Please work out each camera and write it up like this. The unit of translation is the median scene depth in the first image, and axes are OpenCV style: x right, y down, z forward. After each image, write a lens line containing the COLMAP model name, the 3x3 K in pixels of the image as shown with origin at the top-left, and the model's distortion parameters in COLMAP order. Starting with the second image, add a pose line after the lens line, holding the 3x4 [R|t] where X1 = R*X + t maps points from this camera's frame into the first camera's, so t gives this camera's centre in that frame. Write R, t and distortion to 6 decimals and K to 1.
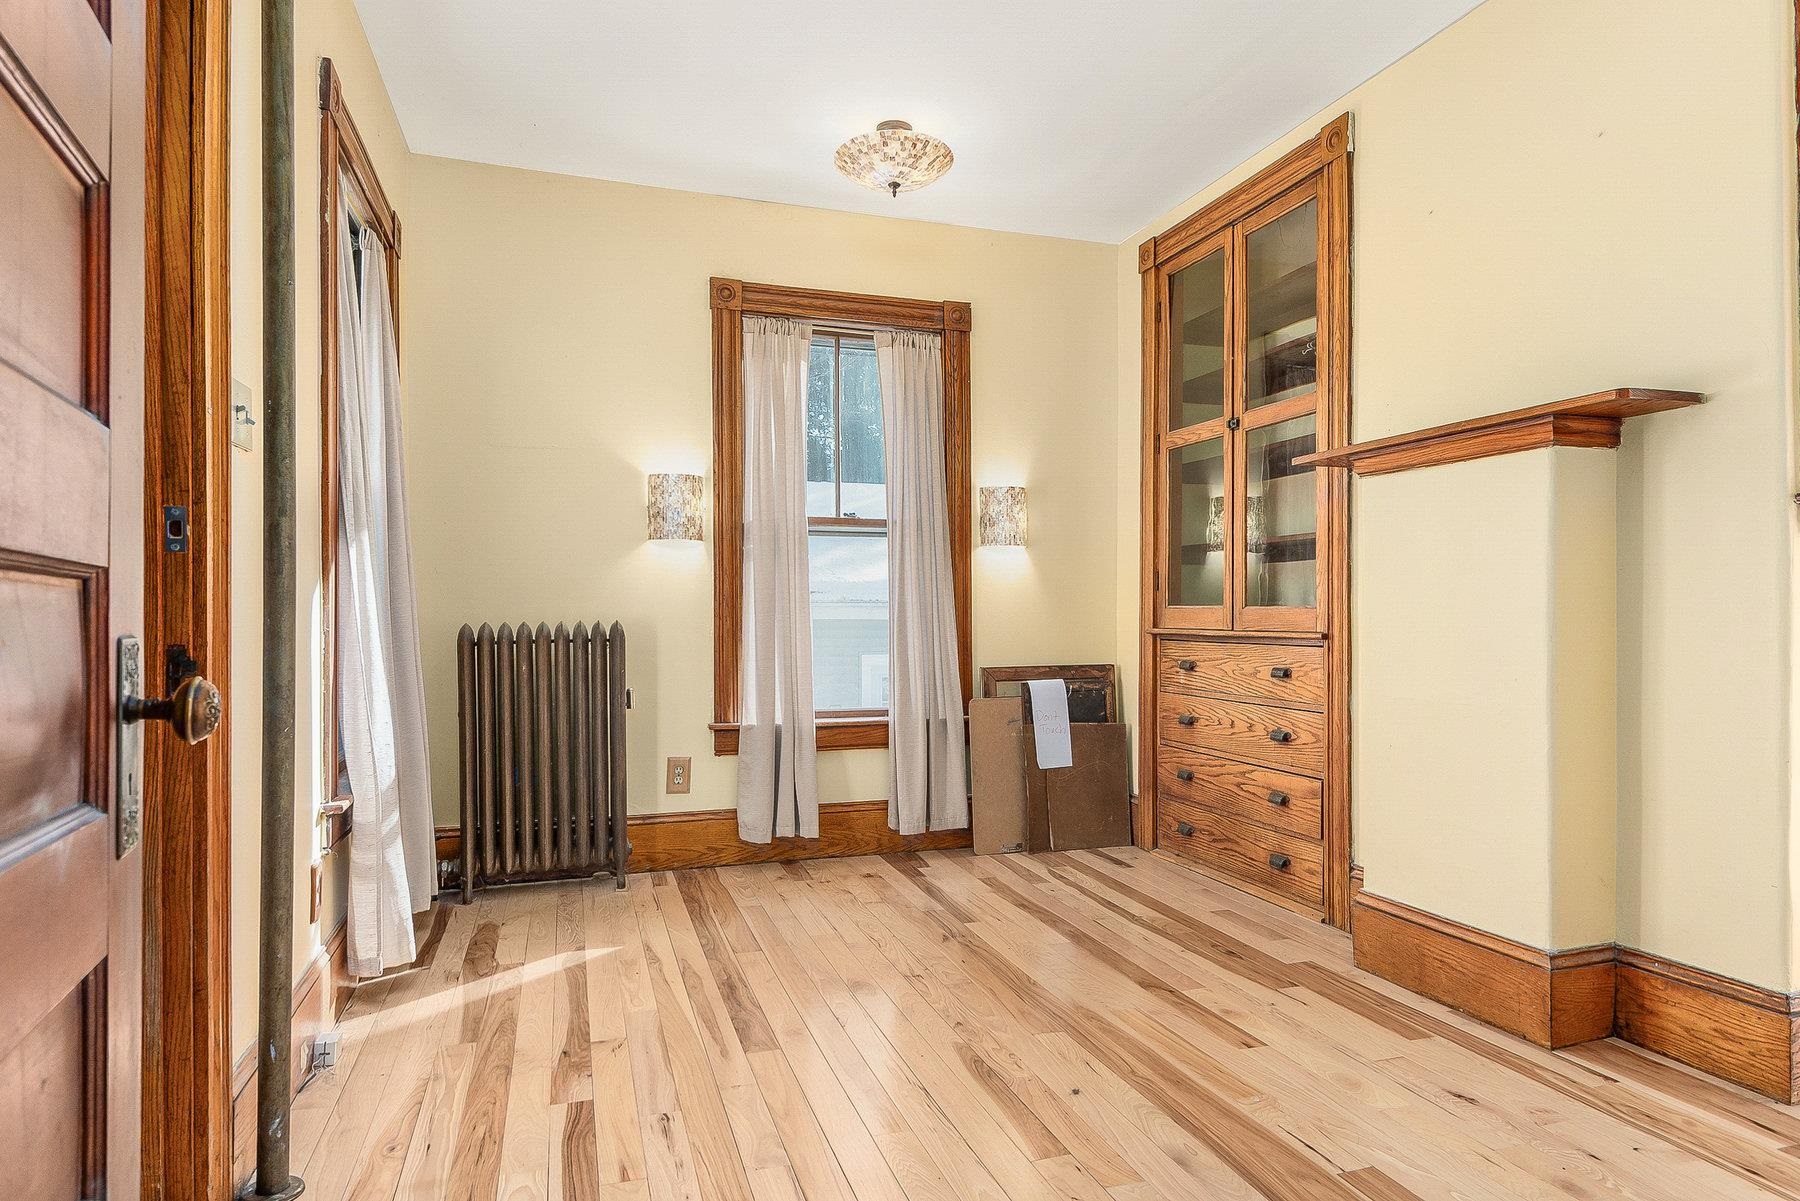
lens RADIAL K [[1027.1, 0, 901.5], [0, 1027.1, 603.6], [0, 0, 1]] dist [0.011693, -0.005173]
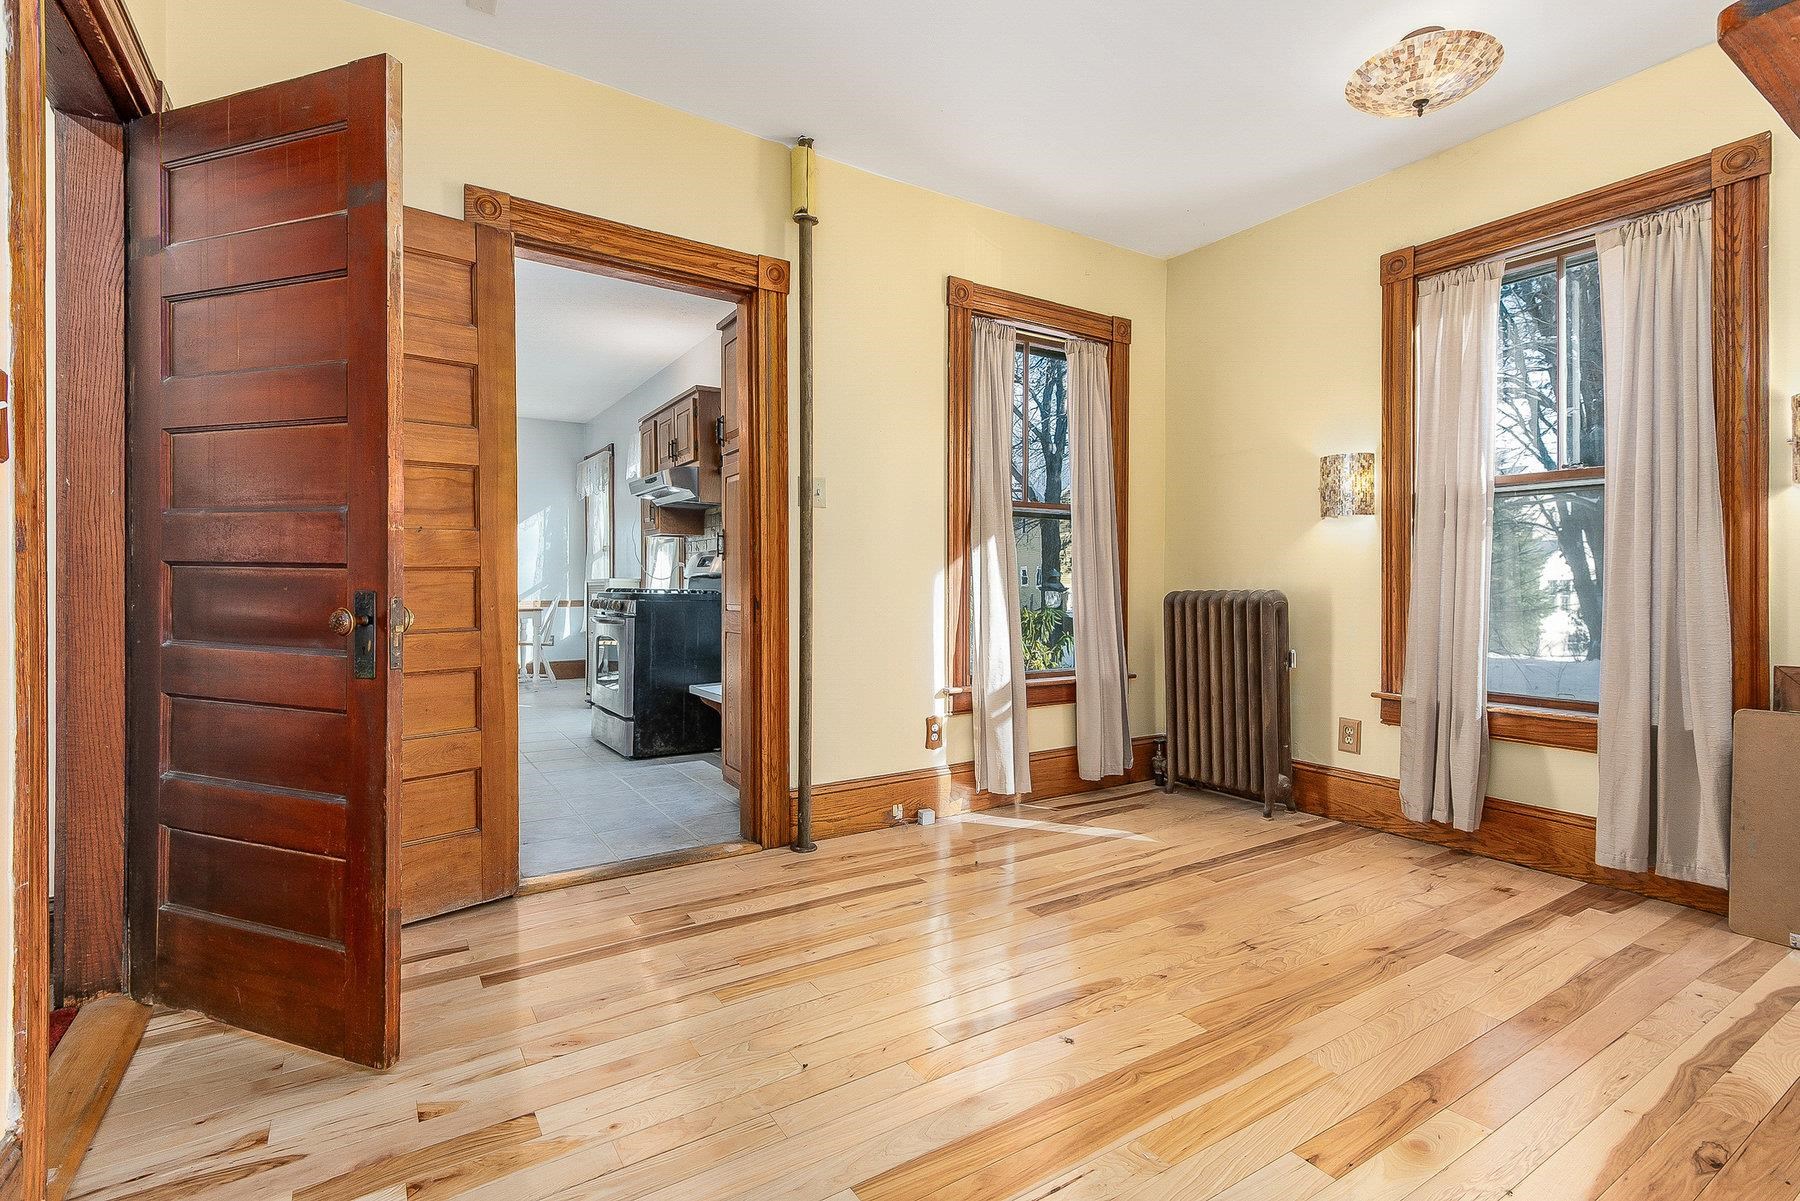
lens RADIAL K [[829.8, 0, 900.8], [0, 829.8, 591.0], [0, 0, 1]] dist [-0.005978, -0.002291]
pose [[0.247290, 0.011152, -0.968877, 0.501221], [0.008402, 0.999871, 0.013653, 0.000618], [0.968905, -0.011516, 0.247164, 0.334437]]
